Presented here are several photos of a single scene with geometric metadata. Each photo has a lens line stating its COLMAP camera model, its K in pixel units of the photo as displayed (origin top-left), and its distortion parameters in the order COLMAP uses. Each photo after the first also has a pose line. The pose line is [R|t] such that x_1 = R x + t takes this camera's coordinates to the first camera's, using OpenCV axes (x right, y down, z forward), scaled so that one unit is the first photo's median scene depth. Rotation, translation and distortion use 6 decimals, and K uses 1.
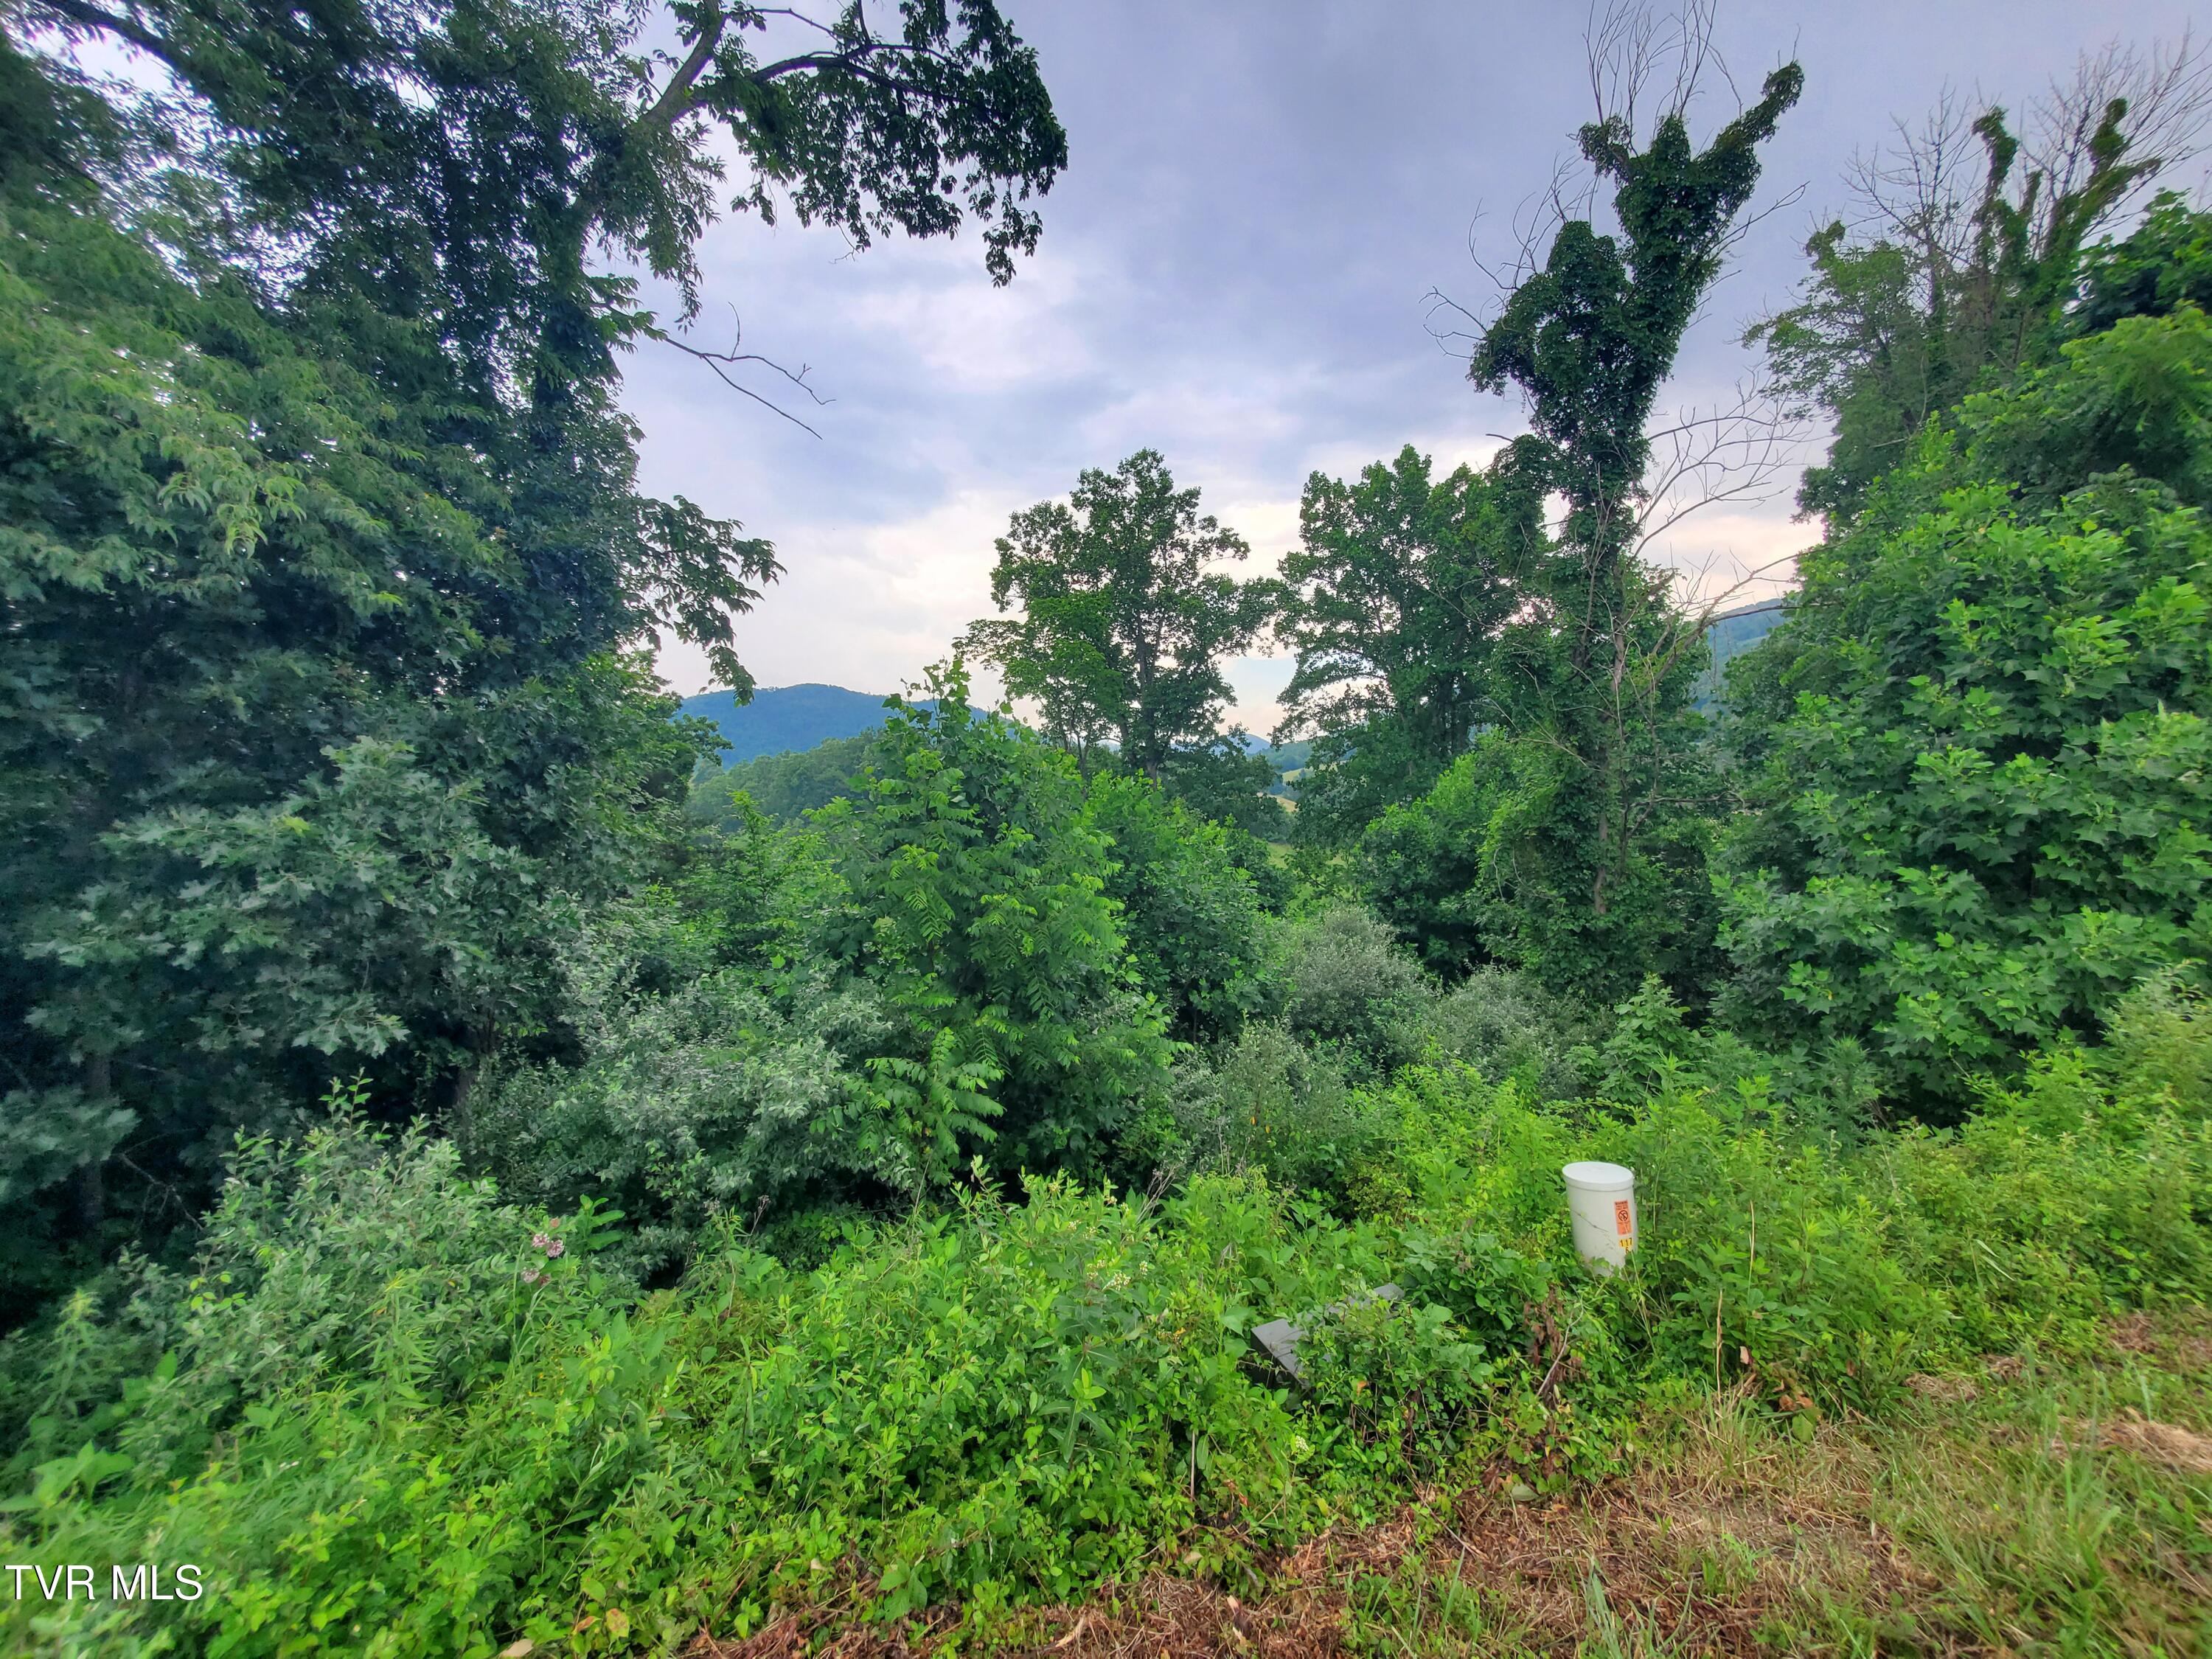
lens RADIAL K [[872.7, 0, 1098.0], [0, 872.7, 828.0], [0, 0, 1]] dist [-0.011406, 0.000063]
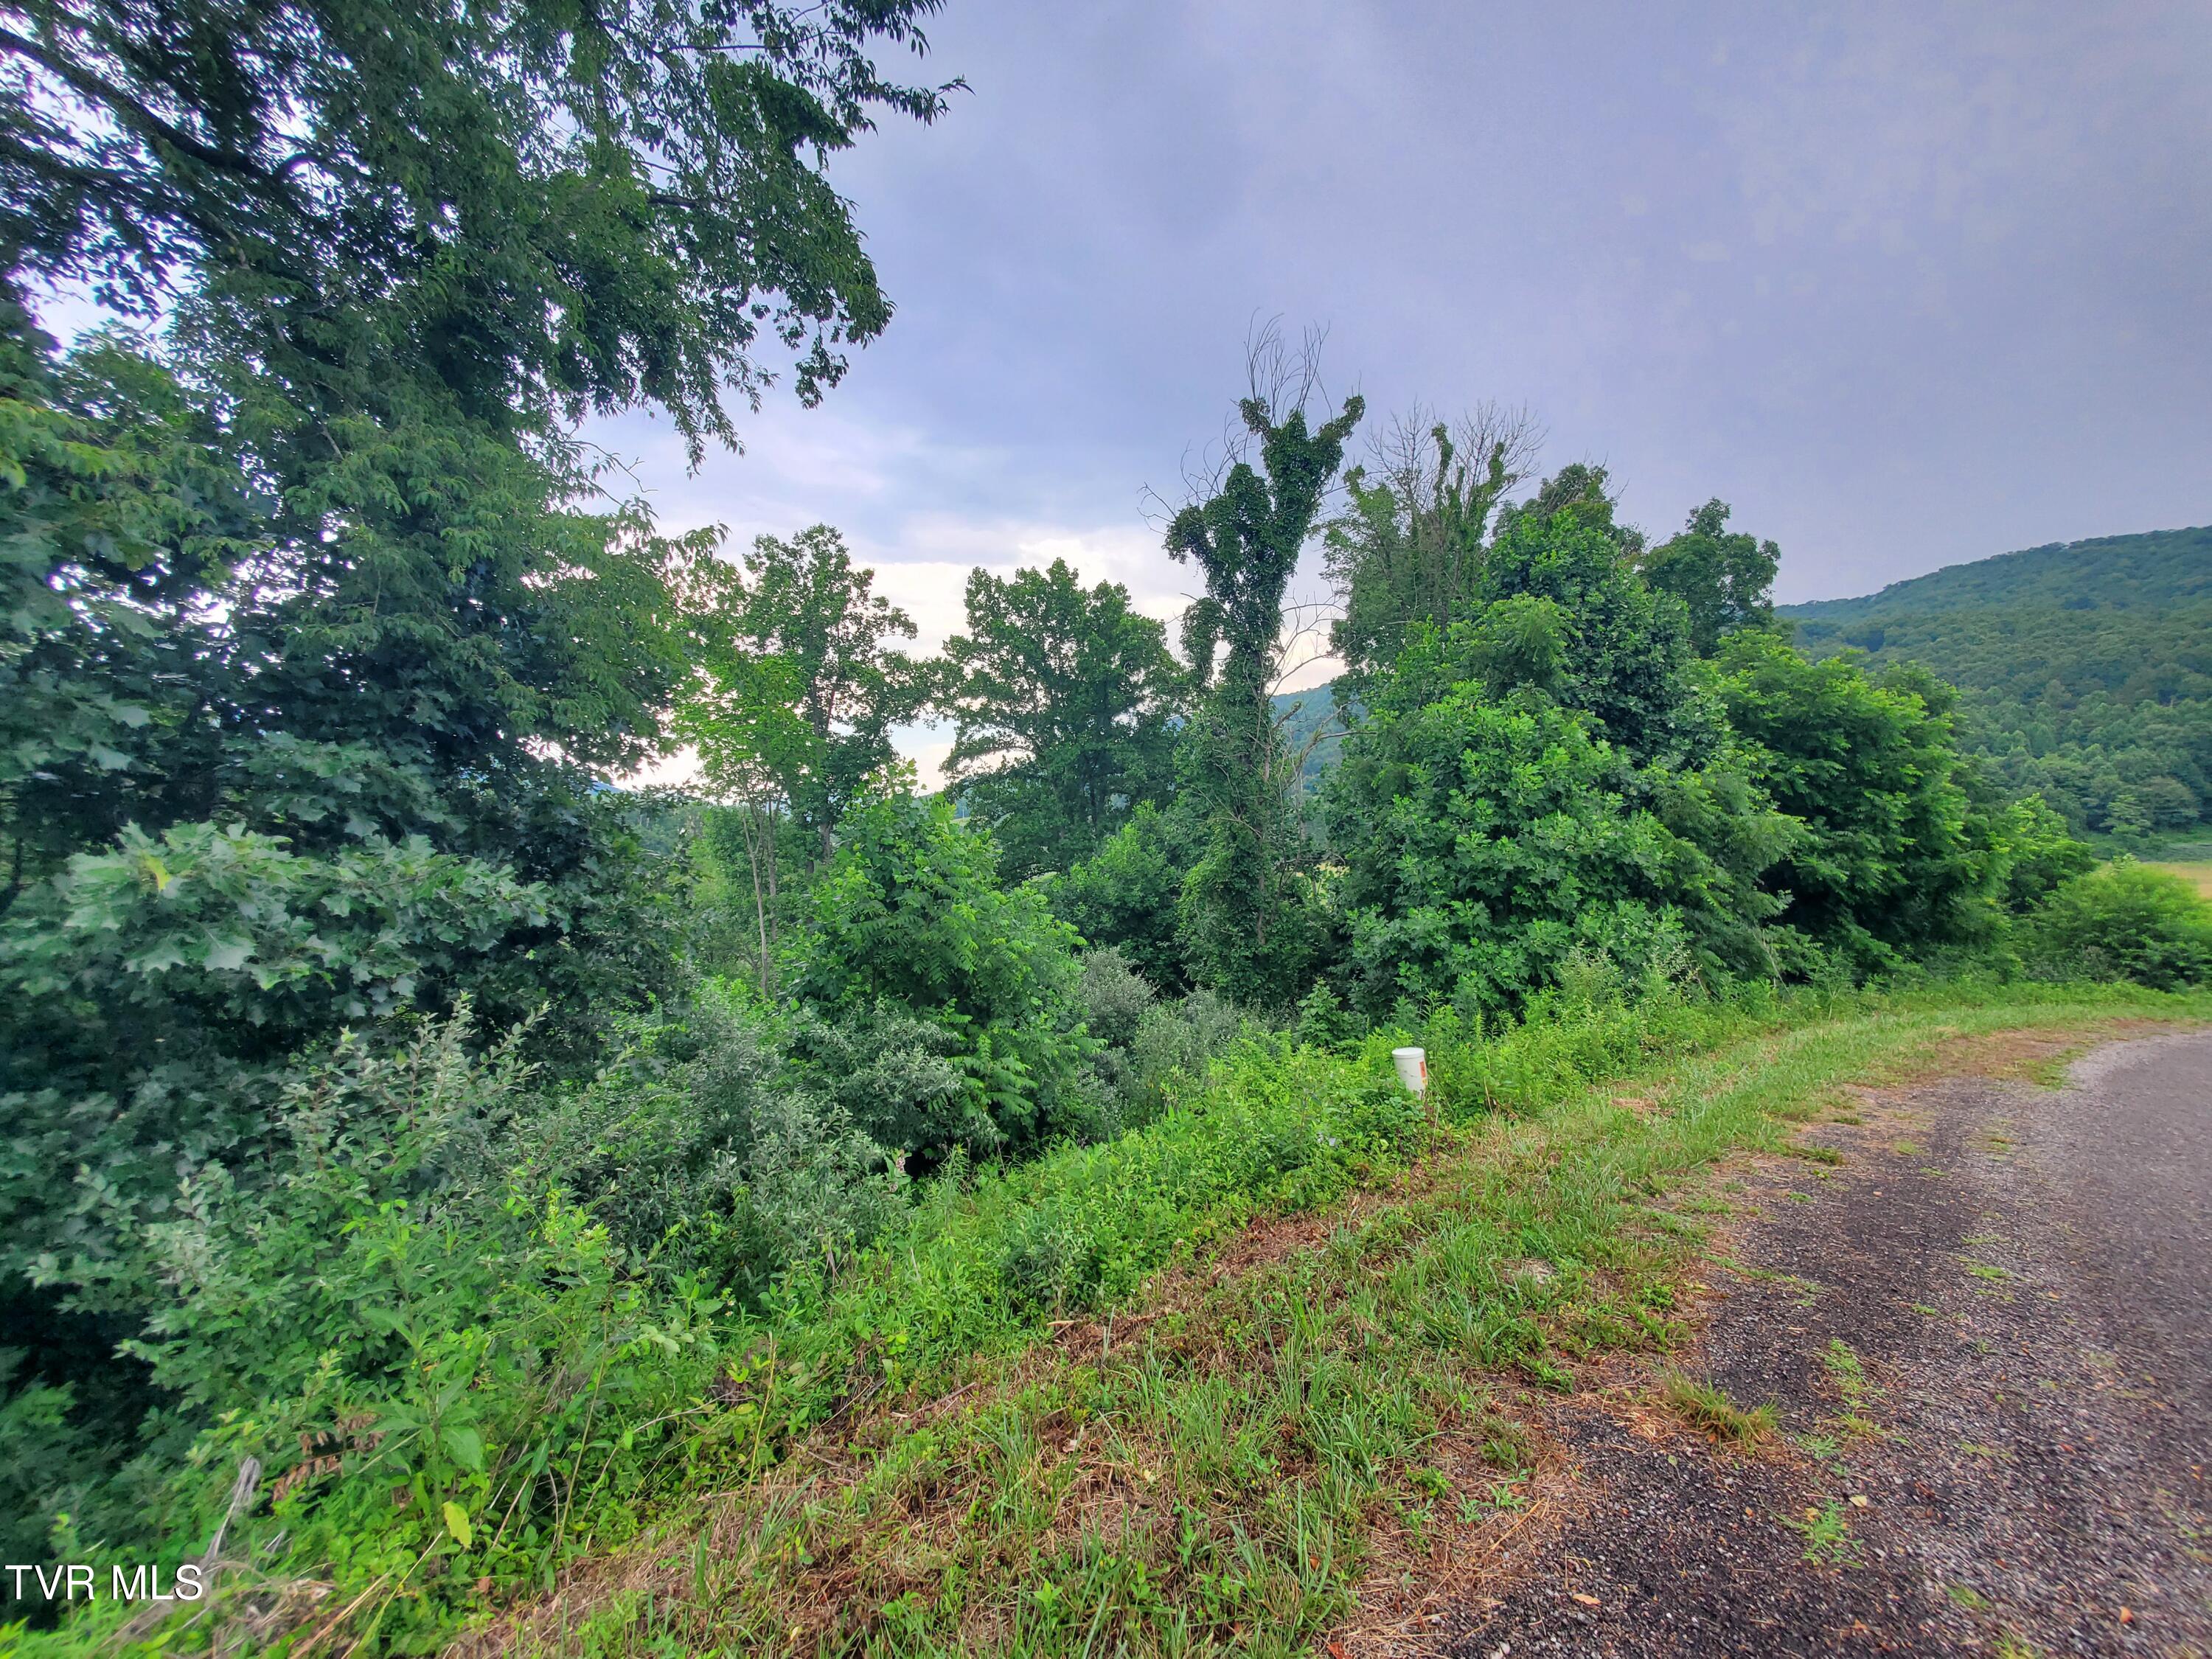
lens RADIAL K [[876.3, 0, 1109.2], [0, 876.3, 820.3], [0, 0, 1]] dist [0.009938, -0.005433]
pose [[0.895332, 0.011652, 0.445247, -0.266108], [0.022540, 0.997192, -0.071421, -0.002645], [-0.444829, 0.073981, 0.892555, -0.154436]]
